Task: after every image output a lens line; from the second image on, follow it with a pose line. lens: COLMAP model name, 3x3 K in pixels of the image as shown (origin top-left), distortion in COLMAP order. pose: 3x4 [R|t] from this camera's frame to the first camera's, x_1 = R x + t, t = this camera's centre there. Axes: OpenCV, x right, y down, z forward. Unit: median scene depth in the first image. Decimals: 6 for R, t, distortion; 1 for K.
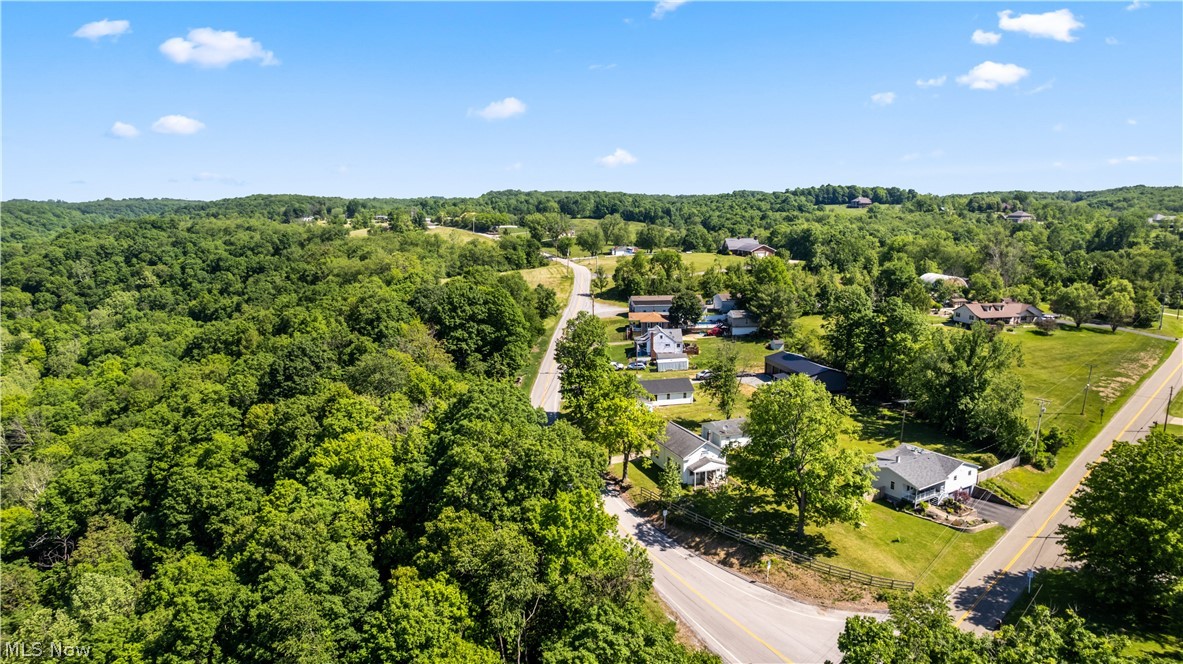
lens RADIAL K [[748.7, 0, 589.8], [0, 748.7, 332.4], [0, 0, 1]] dist [-0.074080, 0.067467]
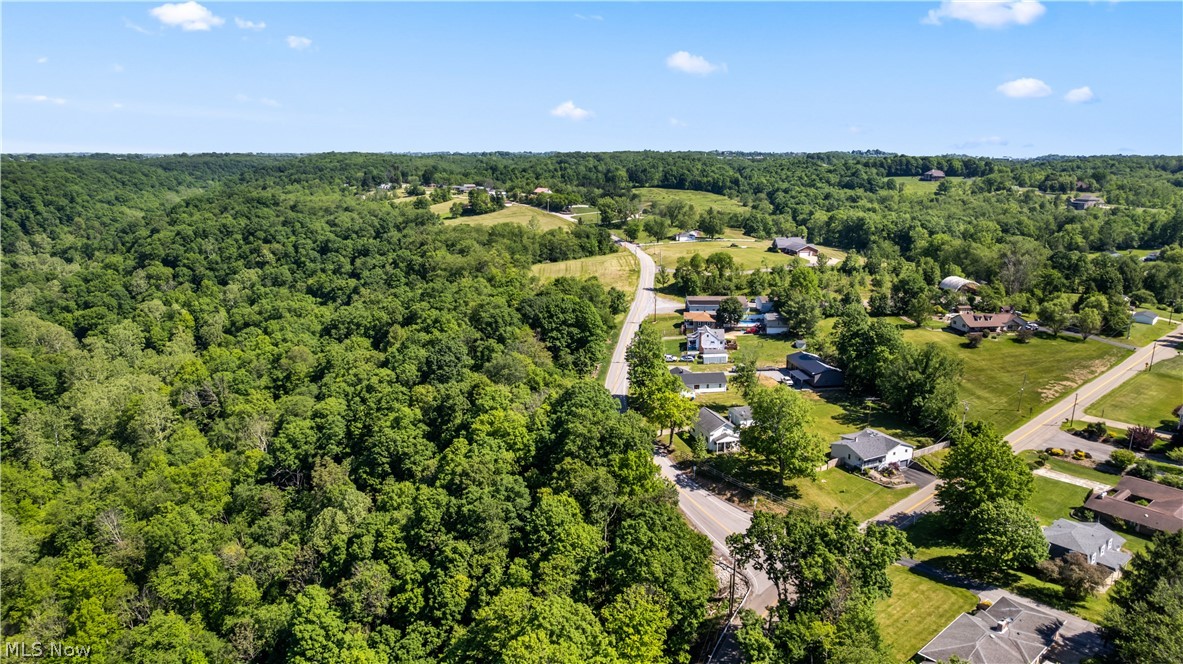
lens RADIAL K [[751.2, 0, 591.5], [0, 751.2, 332.0], [0, 0, 1]] dist [-0.075965, 0.071840]
pose [[0.996180, 0.025813, -0.083416, 0.006003], [-0.021861, 0.998610, 0.047952, -0.074363], [0.084537, -0.045945, 0.995360, -0.373985]]
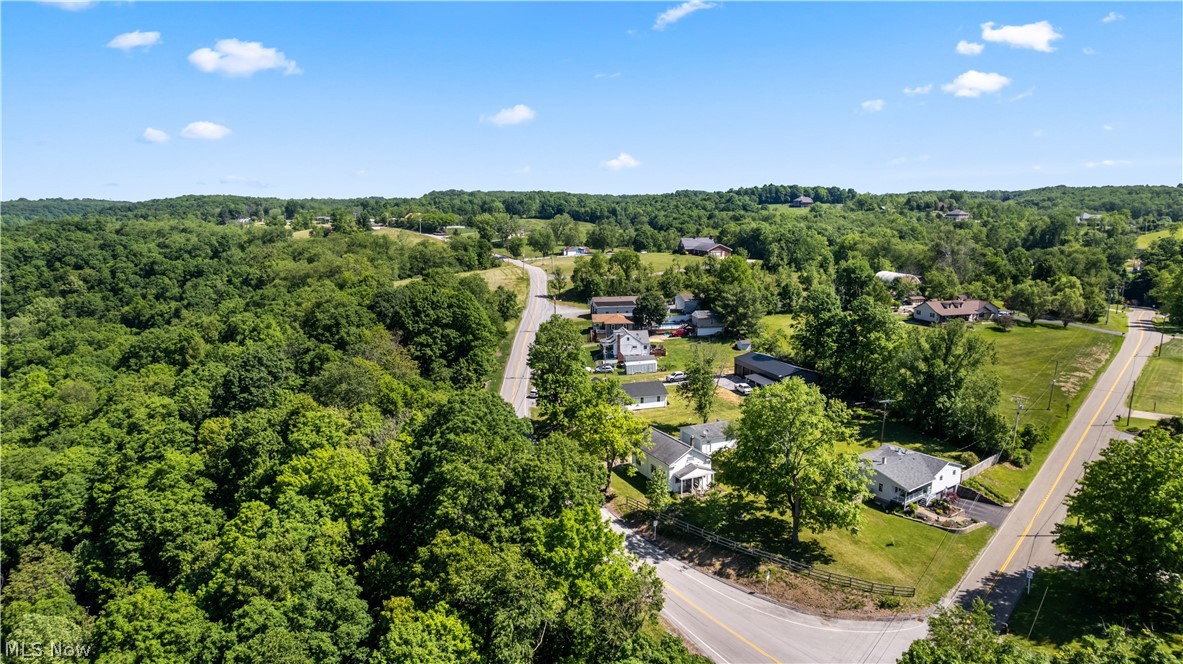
lens RADIAL K [[751.2, 0, 591.5], [0, 751.2, 332.0], [0, 0, 1]] dist [-0.075965, 0.071840]
pose [[0.997122, -0.014096, 0.074491, -0.033010], [0.014173, 0.999899, -0.000511, -0.004065], [-0.074476, 0.001565, 0.997222, 0.027457]]
